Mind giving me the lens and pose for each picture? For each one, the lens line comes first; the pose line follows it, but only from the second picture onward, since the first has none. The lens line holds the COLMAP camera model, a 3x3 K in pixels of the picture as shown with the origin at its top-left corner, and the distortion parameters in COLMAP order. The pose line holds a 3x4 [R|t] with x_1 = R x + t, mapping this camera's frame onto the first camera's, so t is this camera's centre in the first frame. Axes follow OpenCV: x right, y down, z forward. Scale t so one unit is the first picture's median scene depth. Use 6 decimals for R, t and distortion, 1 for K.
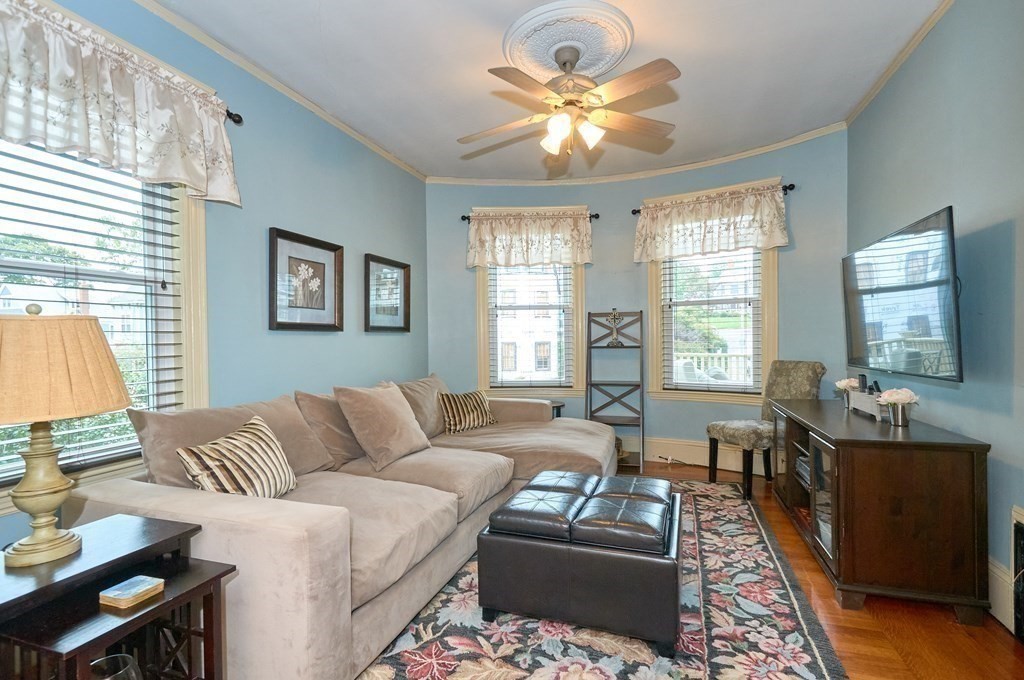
lens RADIAL K [[467.6, 0, 513.1], [0, 467.6, 335.7], [0, 0, 1]] dist [0.000703, -0.000344]
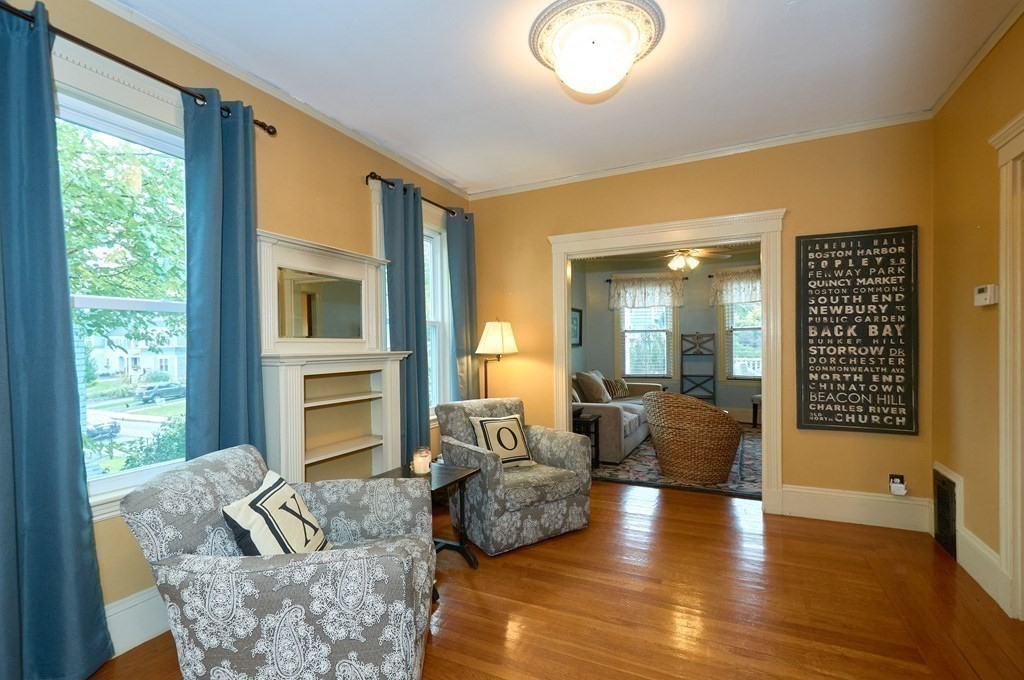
lens RADIAL K [[467.6, 0, 515.2], [0, 467.6, 347.5], [0, 0, 1]] dist [0.000703, -0.000344]
pose [[0.992239, -0.000729, -0.124340, -0.240987], [0.002302, 0.999919, 0.012510, -0.024898], [0.124321, -0.012699, 0.992161, -0.811331]]
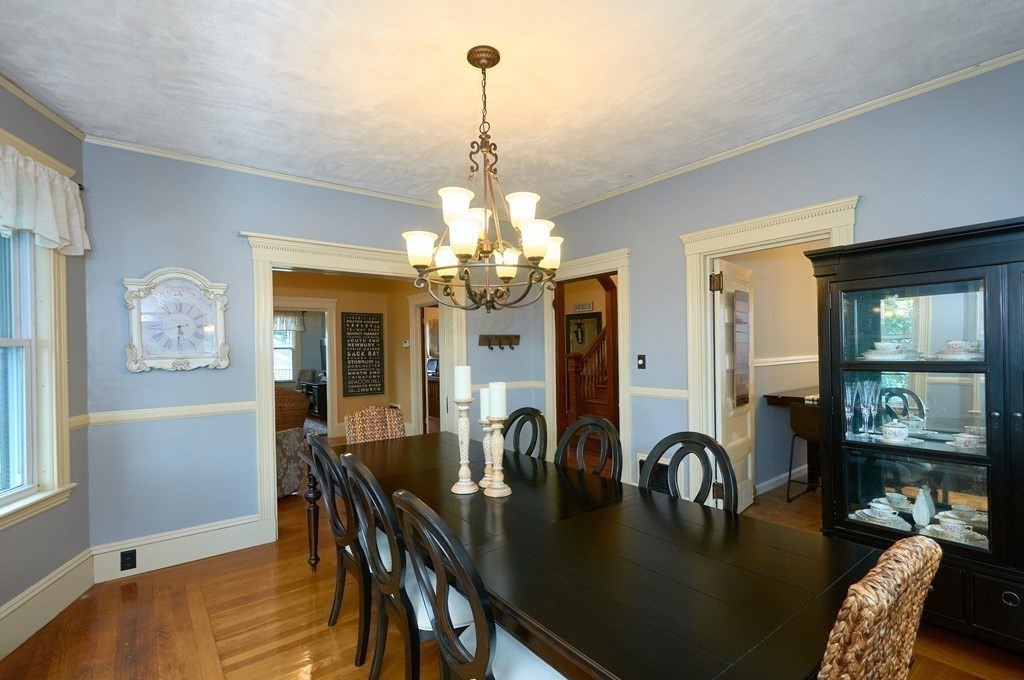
lens RADIAL K [[467.6, 0, 514.1], [0, 467.6, 347.9], [0, 0, 1]] dist [0.000703, -0.000344]
pose [[0.557117, -0.002182, 0.830431, -0.953497], [0.011871, 0.999915, -0.005337, -0.046539], [-0.830349, 0.012832, 0.557096, -1.476168]]
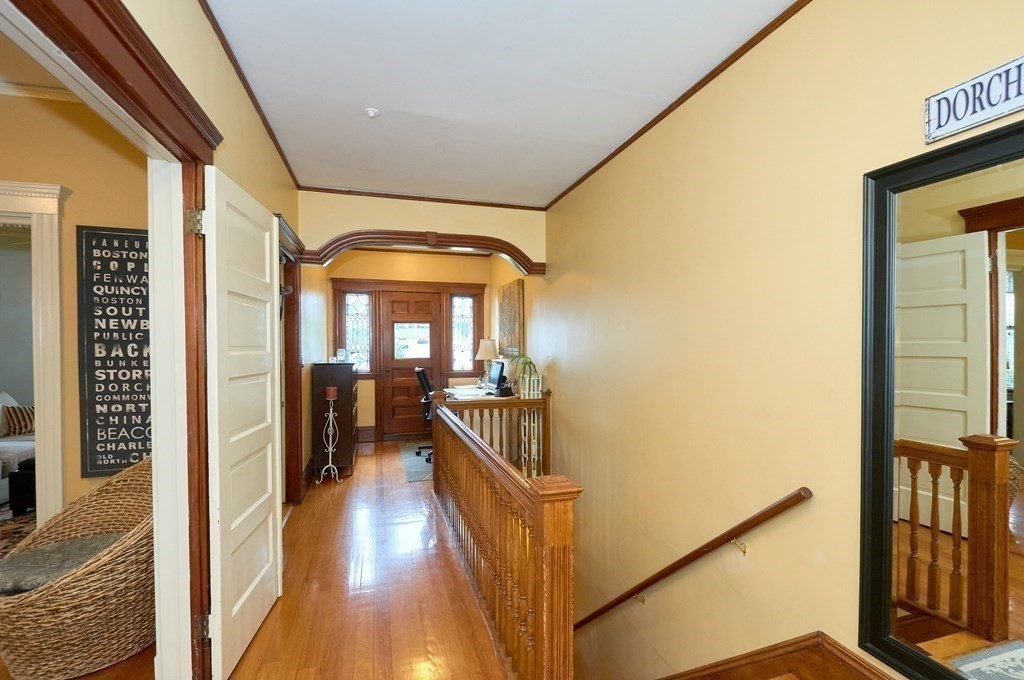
lens RADIAL K [[467.6, 0, 513.1], [0, 467.6, 347.4], [0, 0, 1]] dist [0.000703, -0.000344]
pose [[0.821426, 0.004305, 0.570299, 0.229601], [-0.006387, 0.999978, 0.001652, -0.048453], [-0.570279, -0.005000, 0.821436, -0.780345]]
